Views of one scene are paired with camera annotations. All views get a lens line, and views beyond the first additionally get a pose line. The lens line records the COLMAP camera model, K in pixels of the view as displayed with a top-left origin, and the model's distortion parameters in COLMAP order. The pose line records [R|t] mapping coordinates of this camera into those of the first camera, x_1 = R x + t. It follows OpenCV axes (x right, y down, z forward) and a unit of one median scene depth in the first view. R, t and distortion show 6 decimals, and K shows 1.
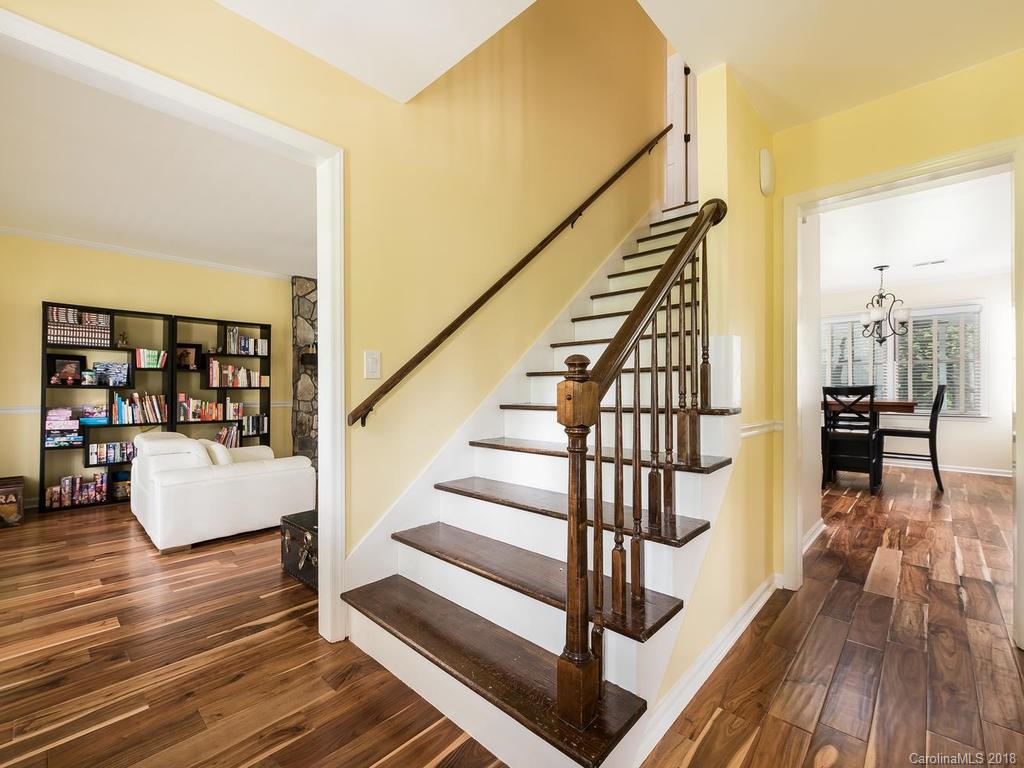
lens RADIAL K [[445.3, 0, 507.5], [0, 445.3, 387.9], [0, 0, 1]] dist [0.005303, -0.002125]
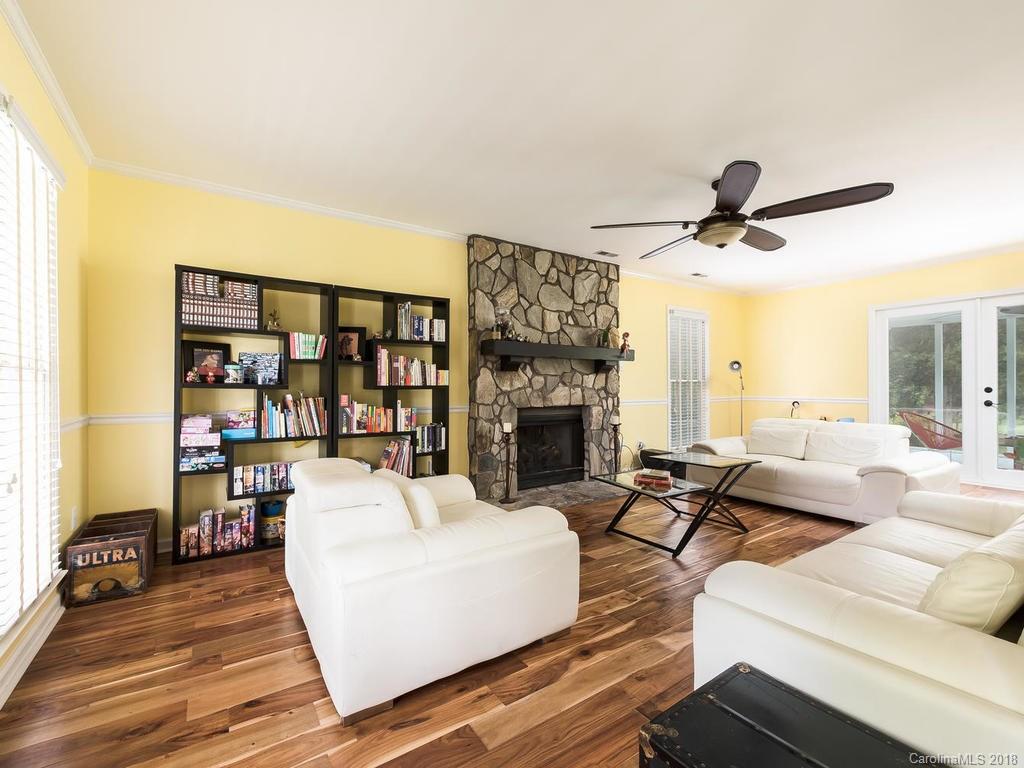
lens RADIAL K [[445.3, 0, 508.7], [0, 445.3, 387.8], [0, 0, 1]] dist [0.005303, -0.002125]
pose [[0.975347, -0.002114, -0.220667, -0.336166], [0.002450, 0.999996, 0.001250, 0.000863], [0.220664, -0.001759, 0.975348, 0.386278]]
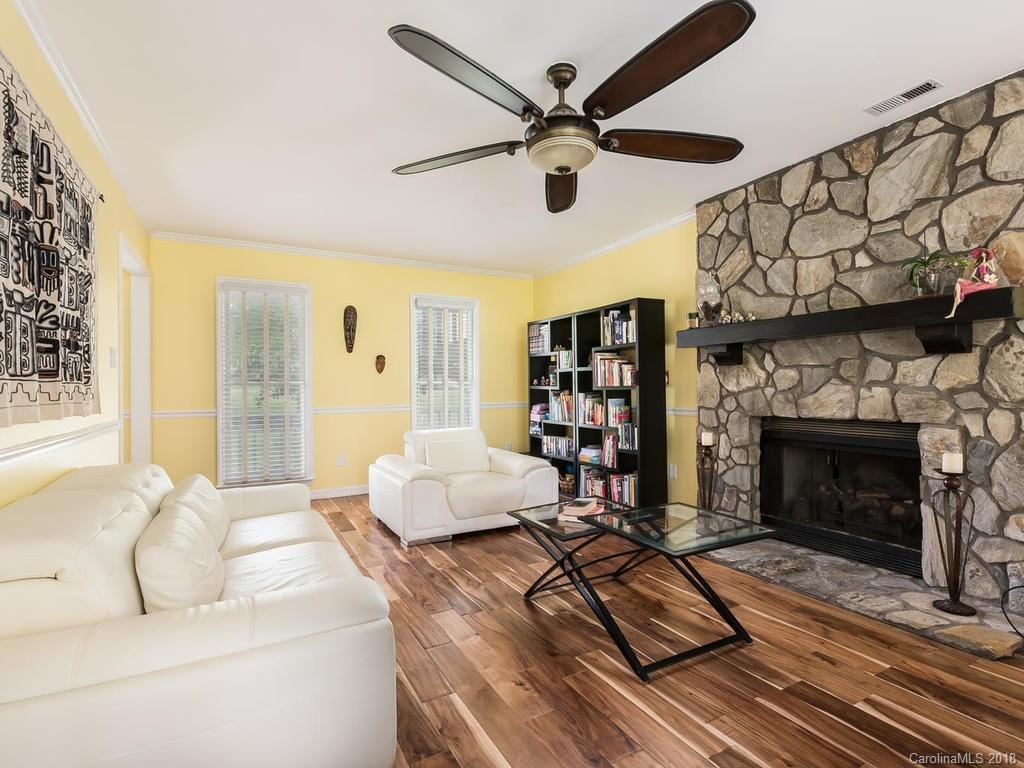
lens RADIAL K [[502.0, 0, 512.8], [0, 502.0, 391.0], [0, 0, 1]] dist [-0.003850, -0.000103]
pose [[-0.305213, 0.006412, -0.952263, 0.346784], [0.009484, 0.999948, 0.003693, 0.001686], [0.952237, -0.007904, -0.305258, 1.266541]]
